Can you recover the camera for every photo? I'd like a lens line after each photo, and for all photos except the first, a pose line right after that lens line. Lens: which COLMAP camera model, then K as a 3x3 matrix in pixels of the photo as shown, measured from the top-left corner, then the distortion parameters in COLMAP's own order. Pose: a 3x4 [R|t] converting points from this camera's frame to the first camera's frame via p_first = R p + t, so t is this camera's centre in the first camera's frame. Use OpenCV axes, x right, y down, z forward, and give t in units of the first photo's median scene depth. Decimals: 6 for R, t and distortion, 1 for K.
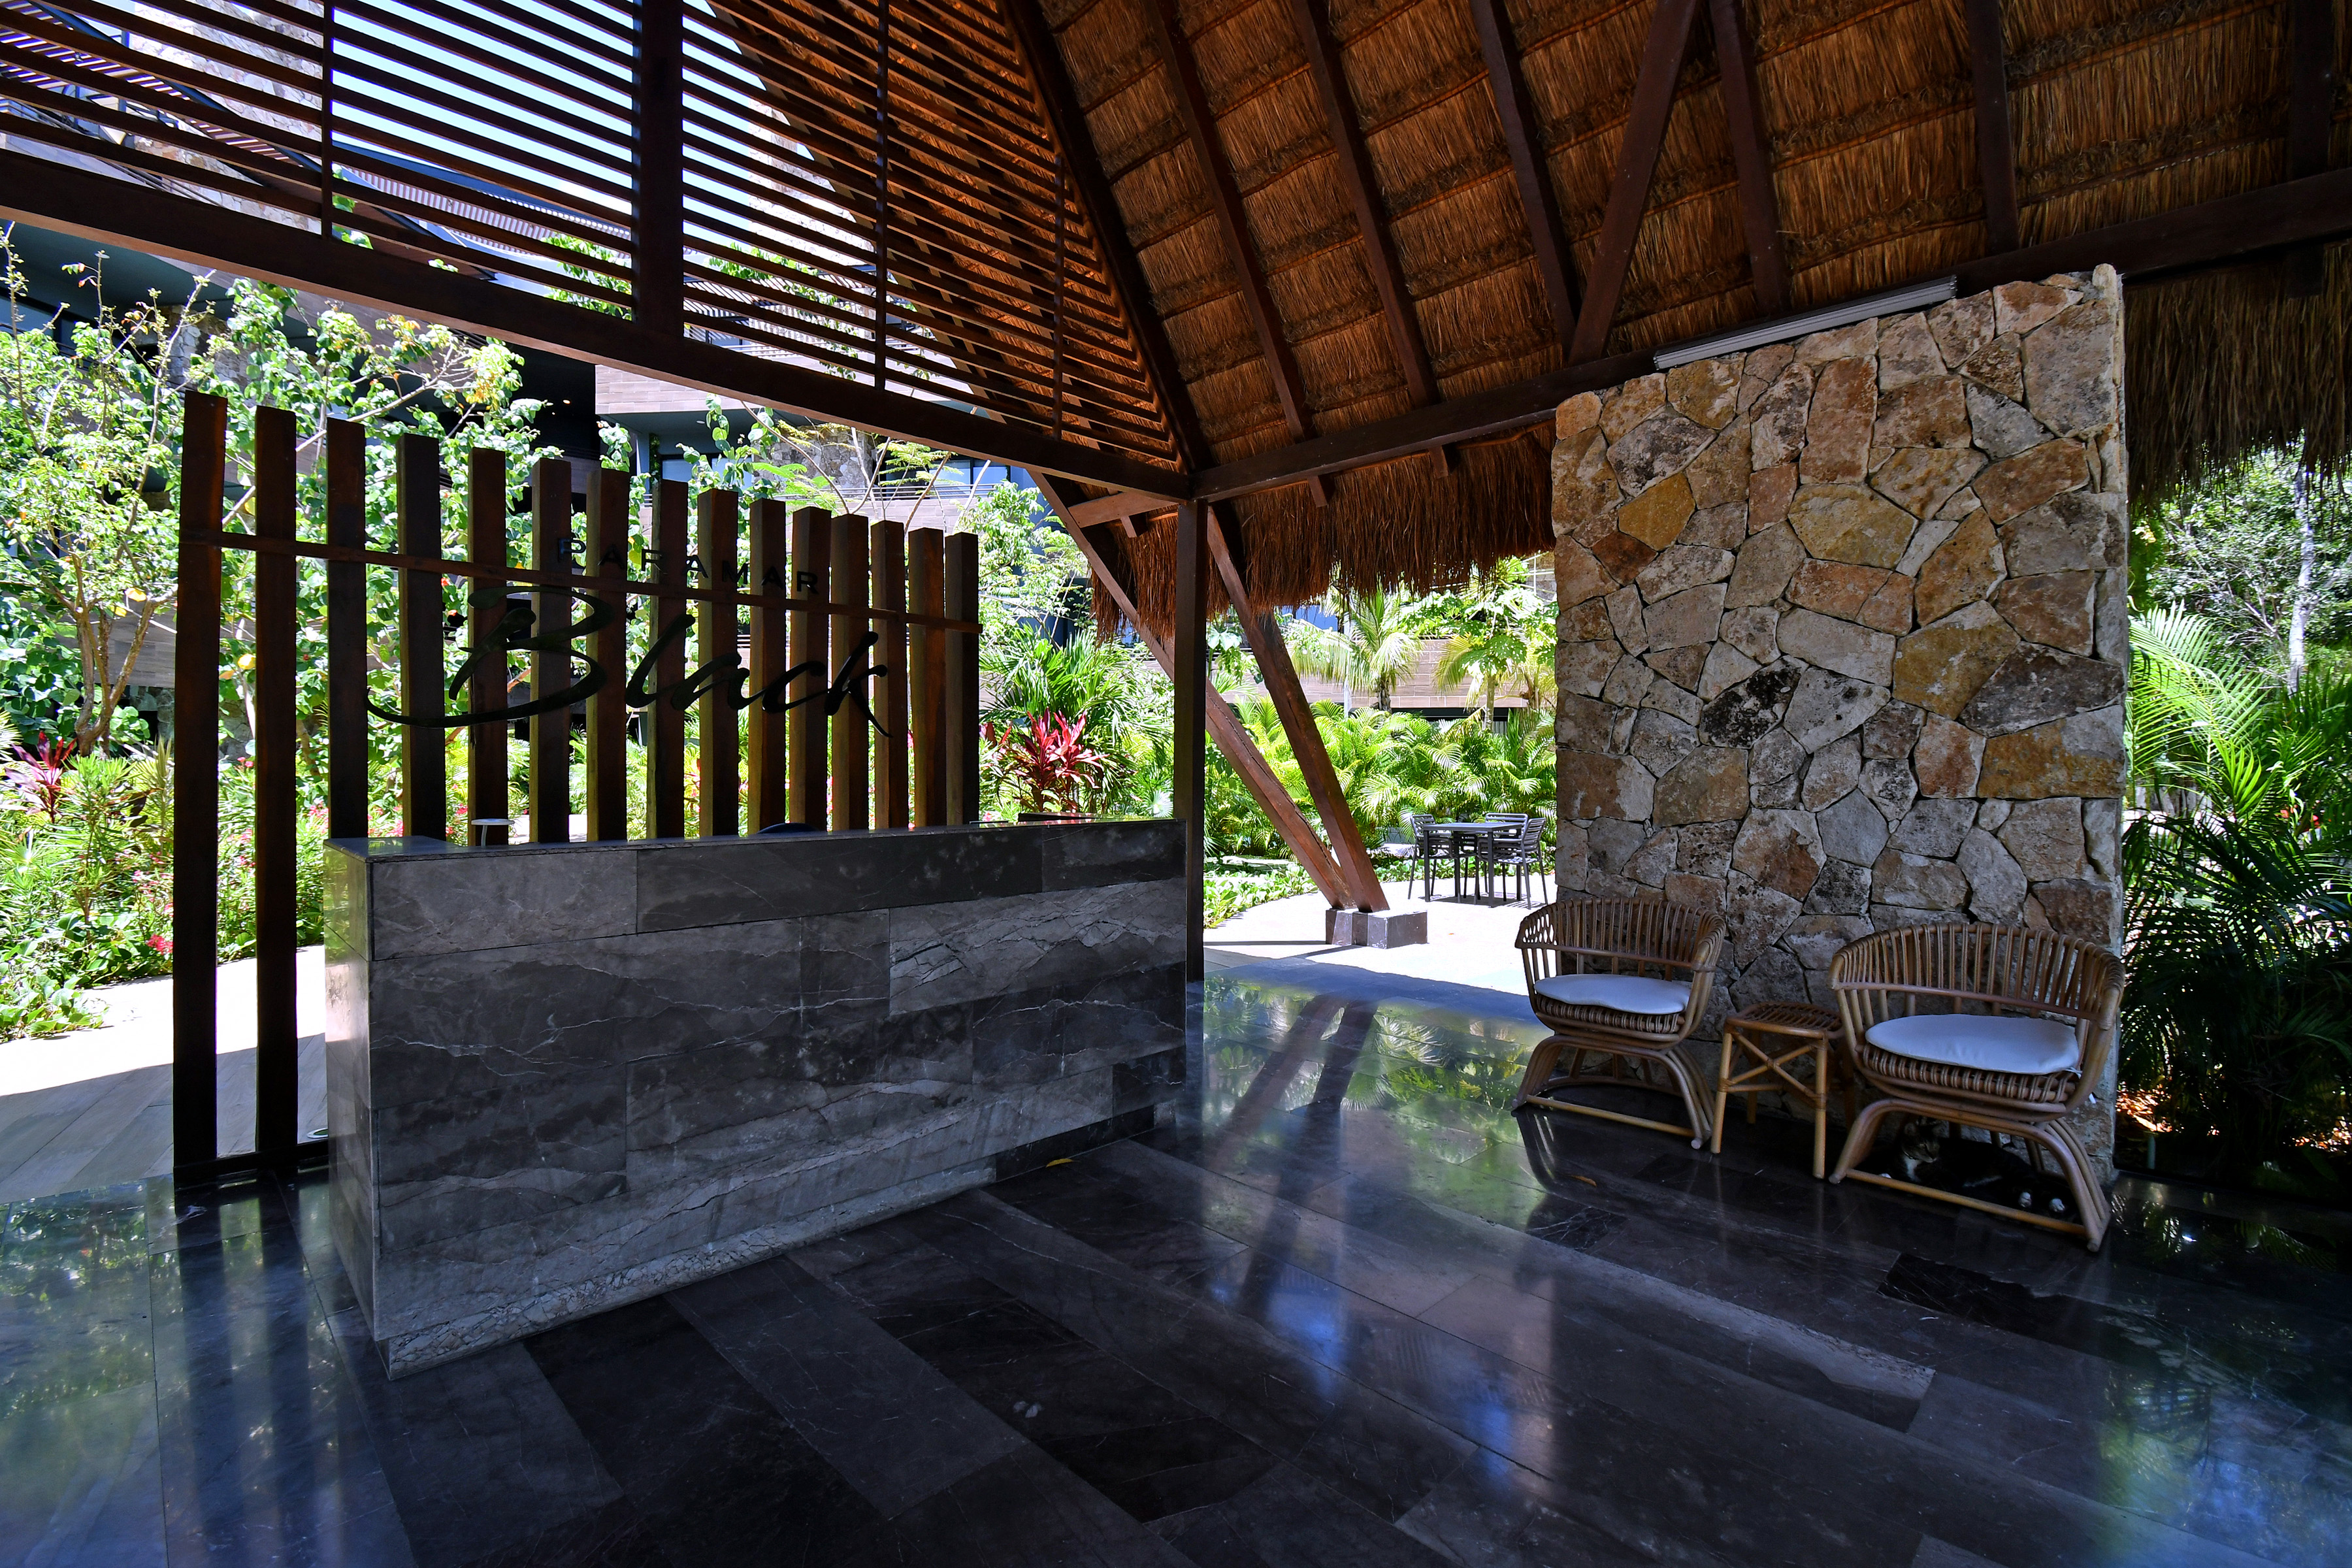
lens RADIAL K [[1039.6, 0, 1165.7], [0, 1039.6, 780.4], [0, 0, 1]] dist [-0.008875, -0.001409]
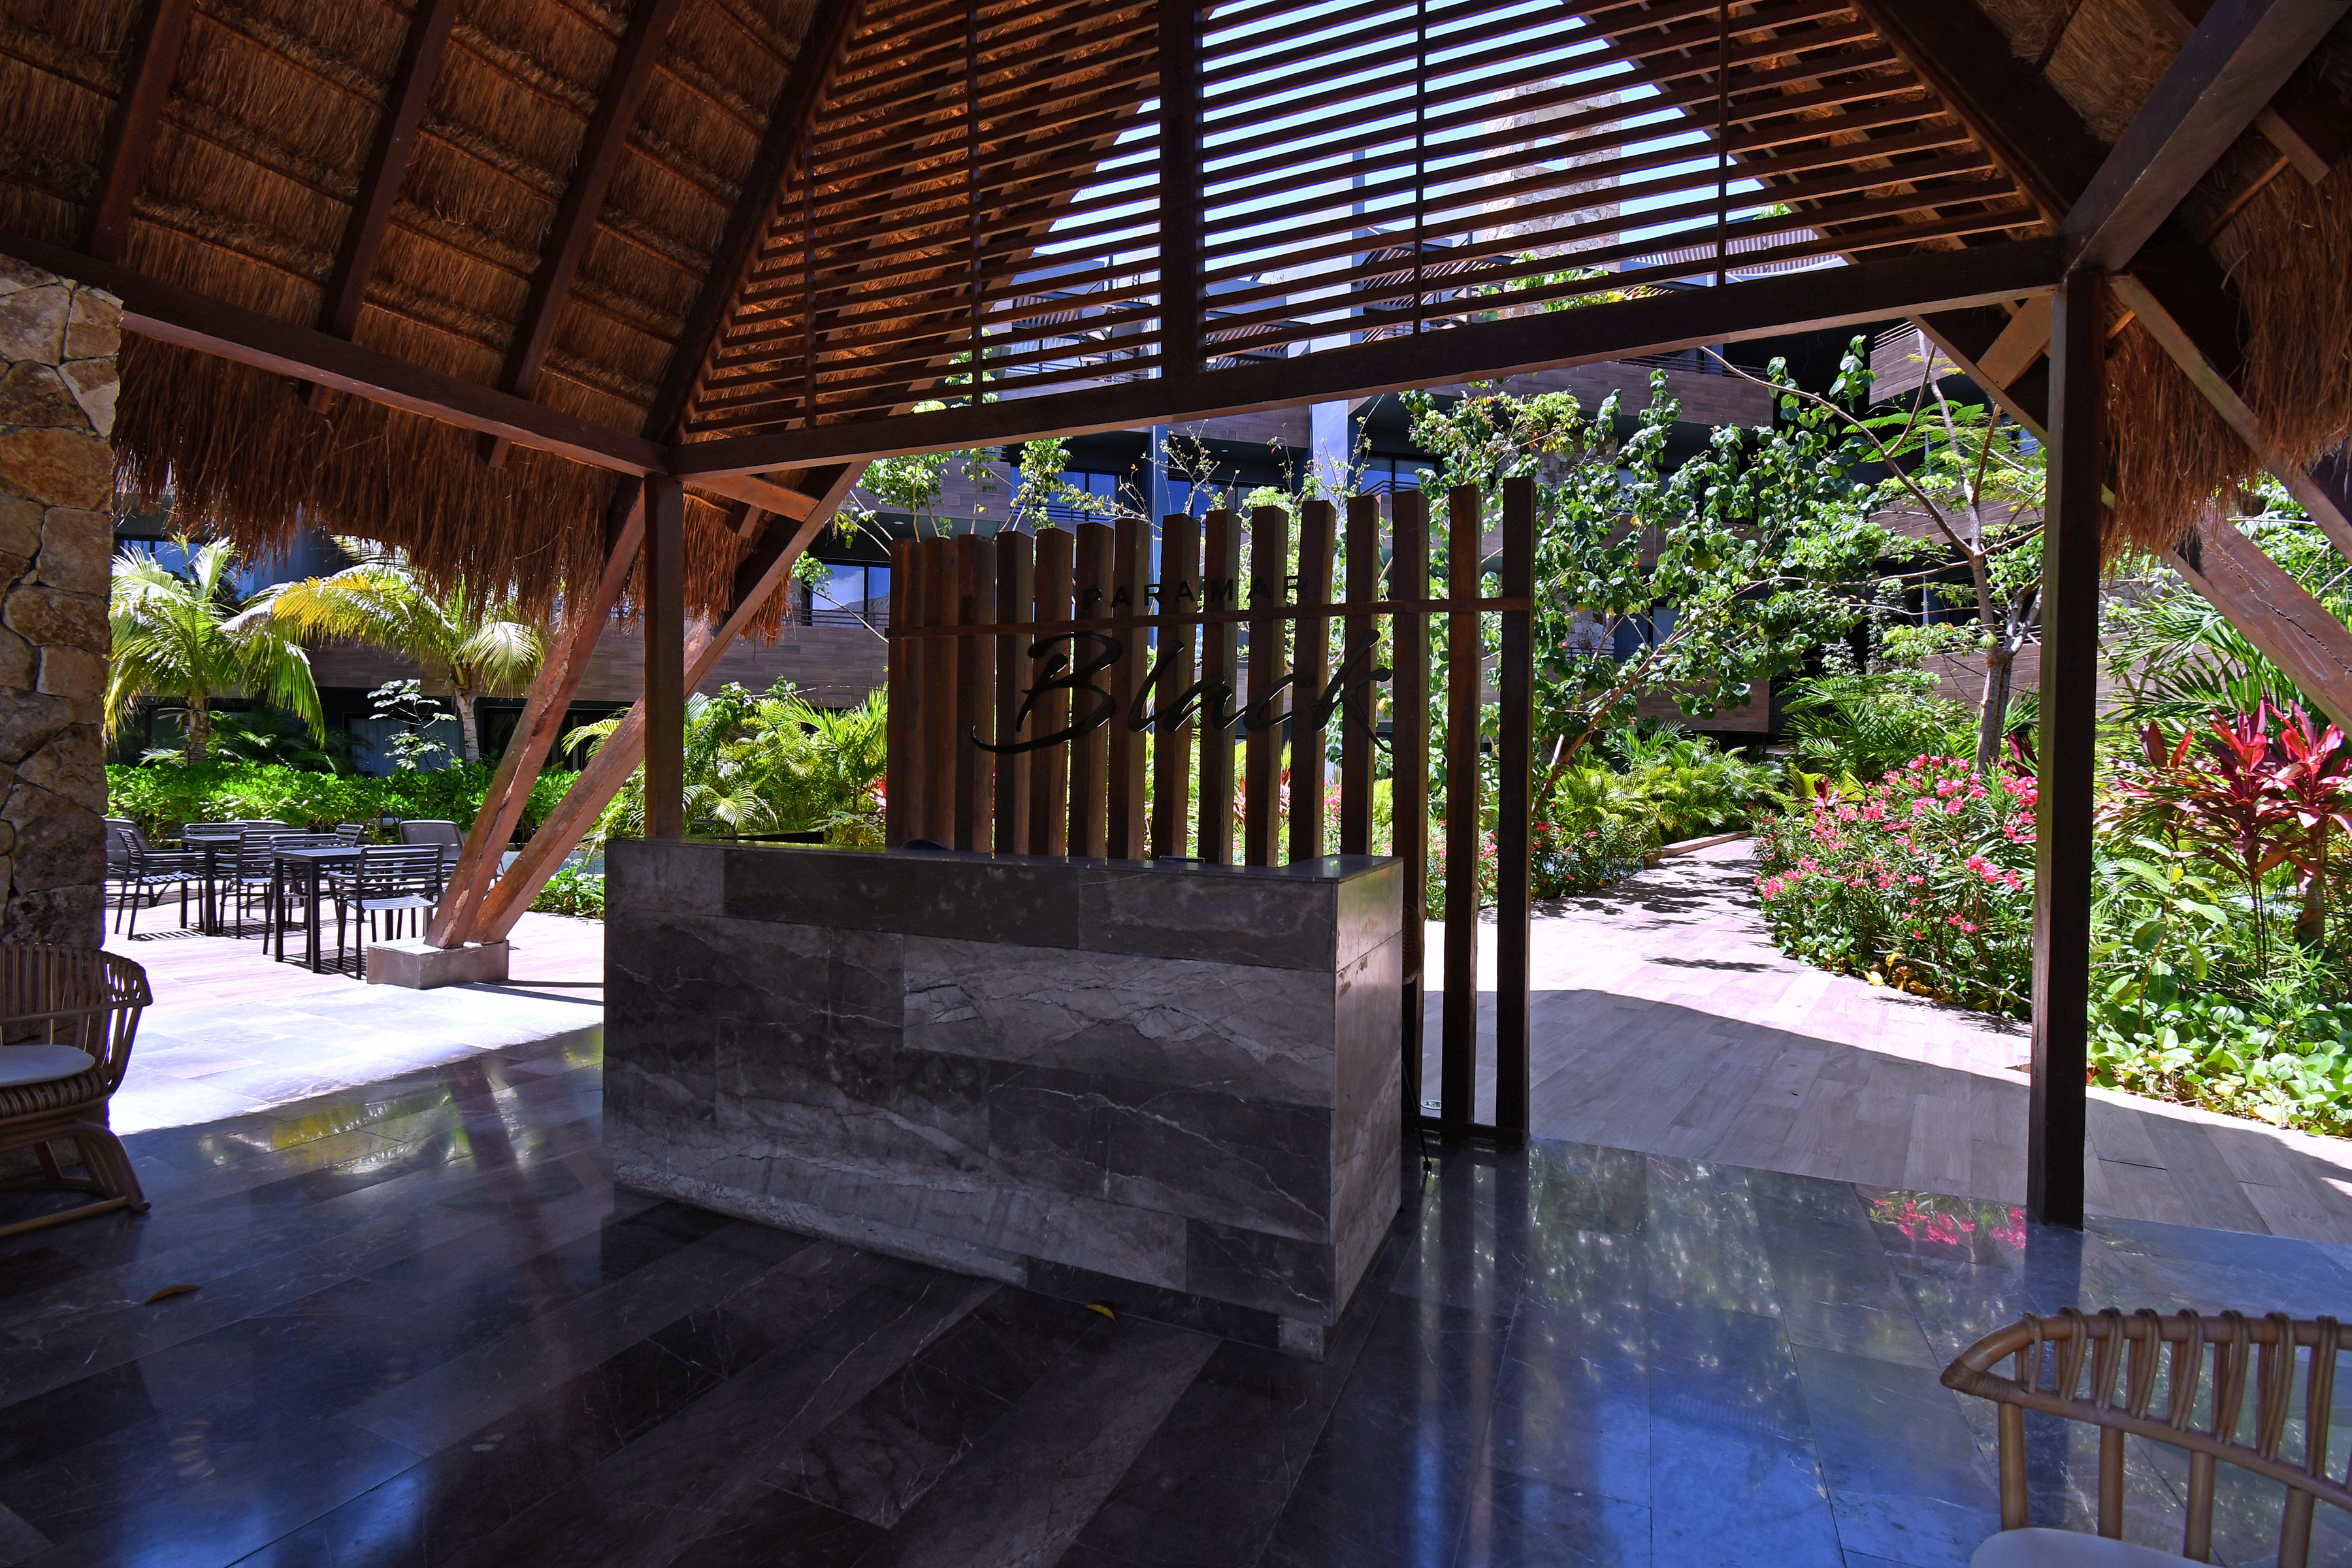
lens RADIAL K [[1039.6, 0, 1162.0], [0, 1039.6, 777.2], [0, 0, 1]] dist [-0.008875, -0.001409]
pose [[0.369162, 0.003388, -0.929359, 0.698174], [-0.025093, 0.999665, -0.006323, -0.020598], [0.929026, 0.025655, 0.369123, 0.850163]]
